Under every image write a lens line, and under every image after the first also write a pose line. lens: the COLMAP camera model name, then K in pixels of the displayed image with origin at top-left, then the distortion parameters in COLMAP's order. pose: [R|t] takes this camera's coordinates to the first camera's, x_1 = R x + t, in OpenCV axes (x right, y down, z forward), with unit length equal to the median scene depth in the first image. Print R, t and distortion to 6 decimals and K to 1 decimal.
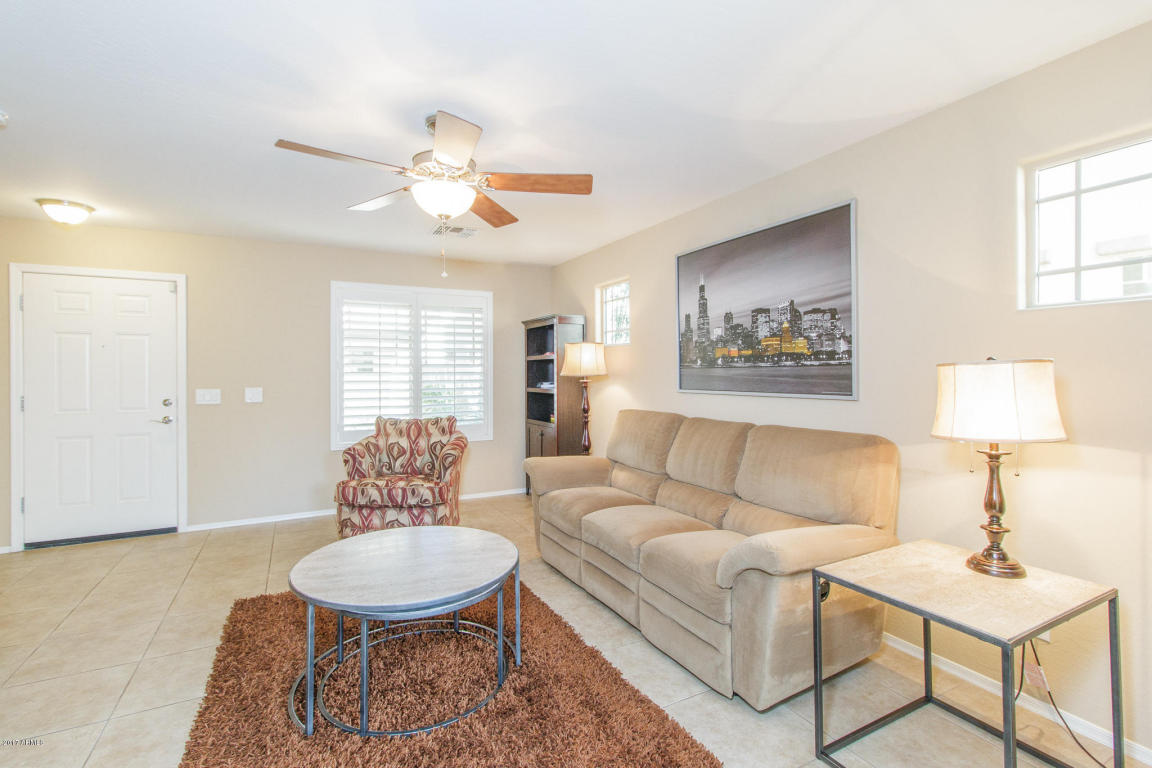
lens RADIAL K [[528.4, 0, 569.5], [0, 528.4, 372.3], [0, 0, 1]] dist [0.000092, 0.000431]
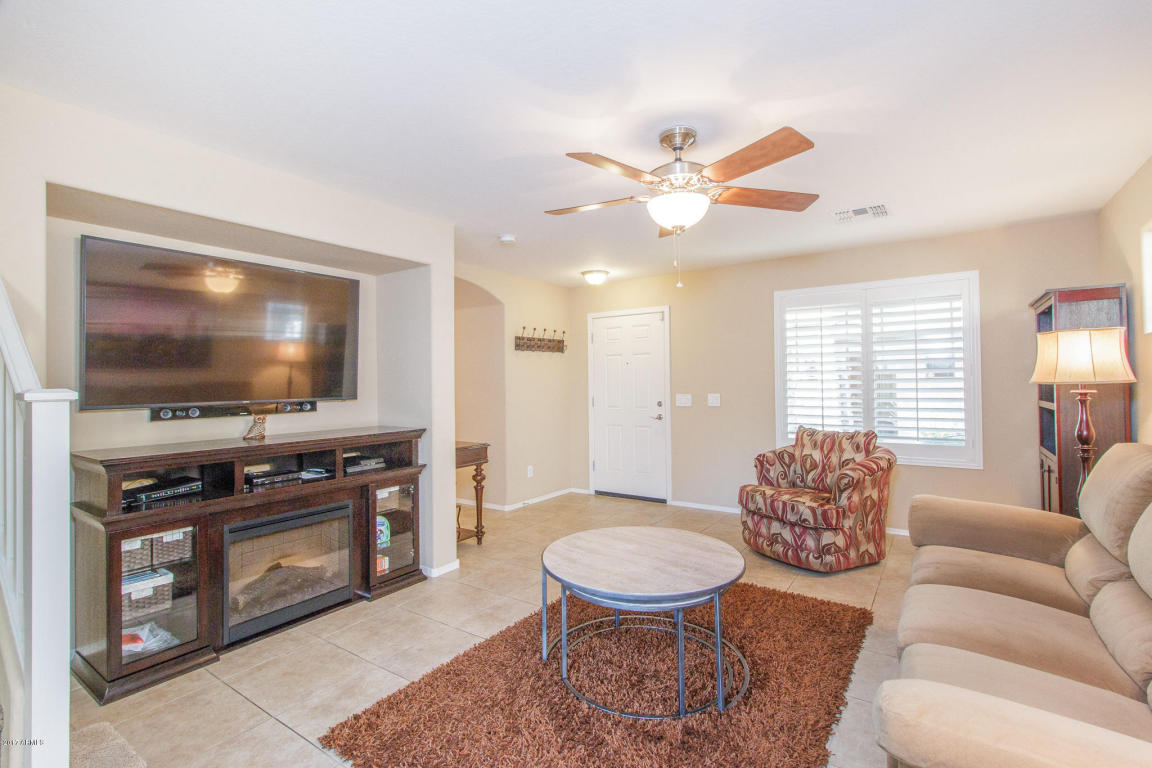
lens RADIAL K [[528.4, 0, 581.8], [0, 528.4, 373.9], [0, 0, 1]] dist [0.000092, 0.000431]
pose [[0.472970, -0.016641, -0.880922, 0.375081], [0.010658, 0.999857, -0.013165, -0.003219], [0.881014, -0.003162, 0.473079, 0.239086]]
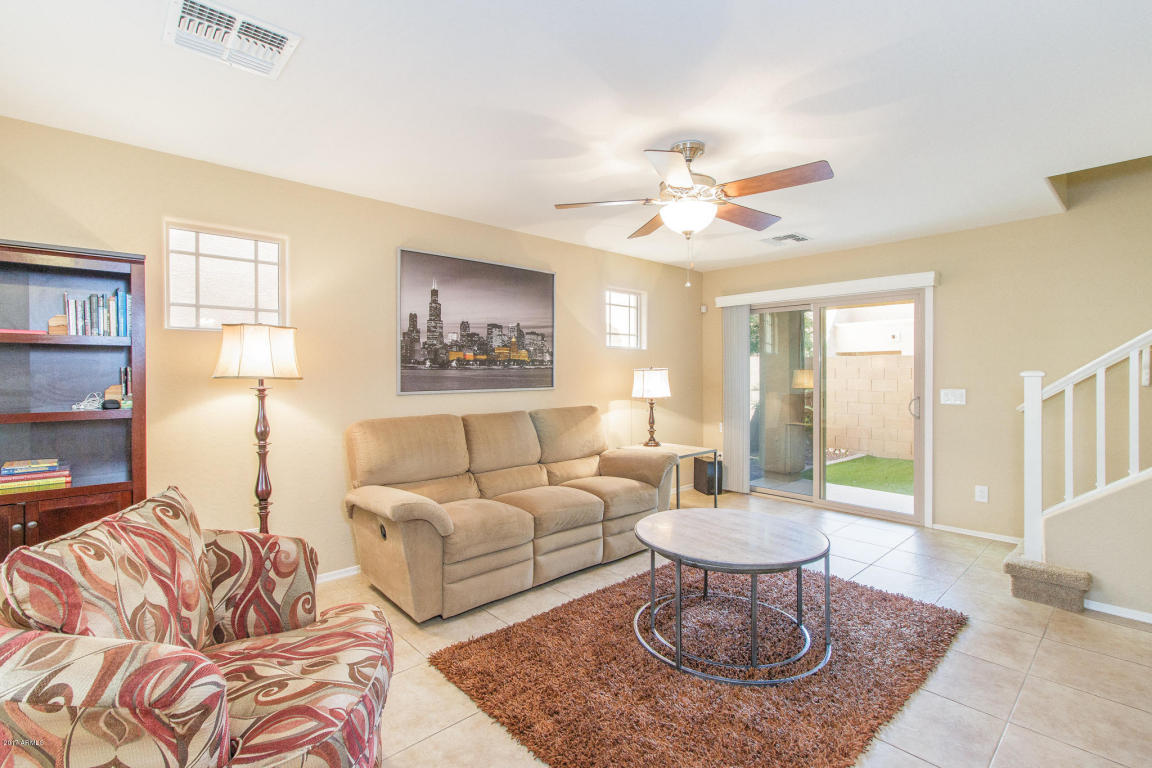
lens RADIAL K [[528.4, 0, 576.6], [0, 528.4, 380.6], [0, 0, 1]] dist [0.000092, 0.000431]
pose [[-0.254847, -0.009528, 0.966934, -0.839968], [0.004909, 0.999926, 0.011147, 0.004080], [-0.966969, 0.007588, -0.254781, 1.009435]]
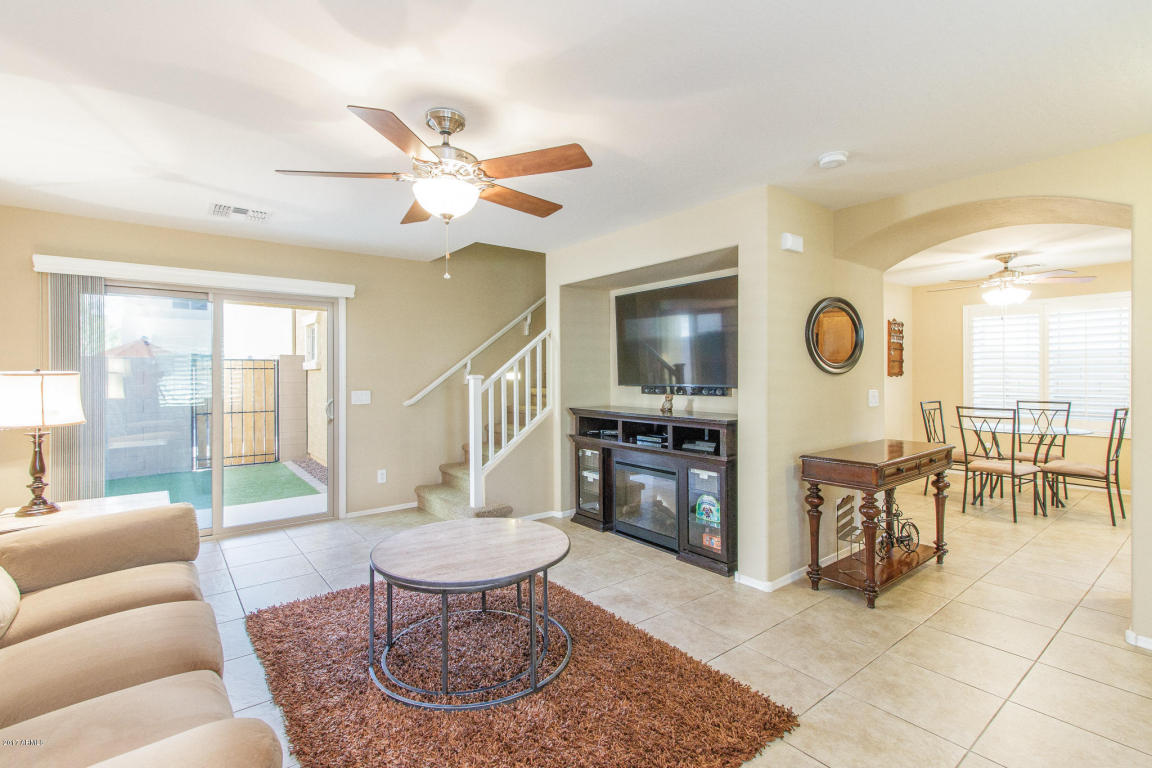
lens RADIAL K [[528.4, 0, 565.5], [0, 528.4, 381.7], [0, 0, 1]] dist [0.000092, 0.000431]
pose [[-0.983280, 0.007912, -0.181927, -0.180388], [0.004481, 0.999804, 0.019261, -0.006724], [0.182044, 0.018124, -0.983123, 1.322685]]
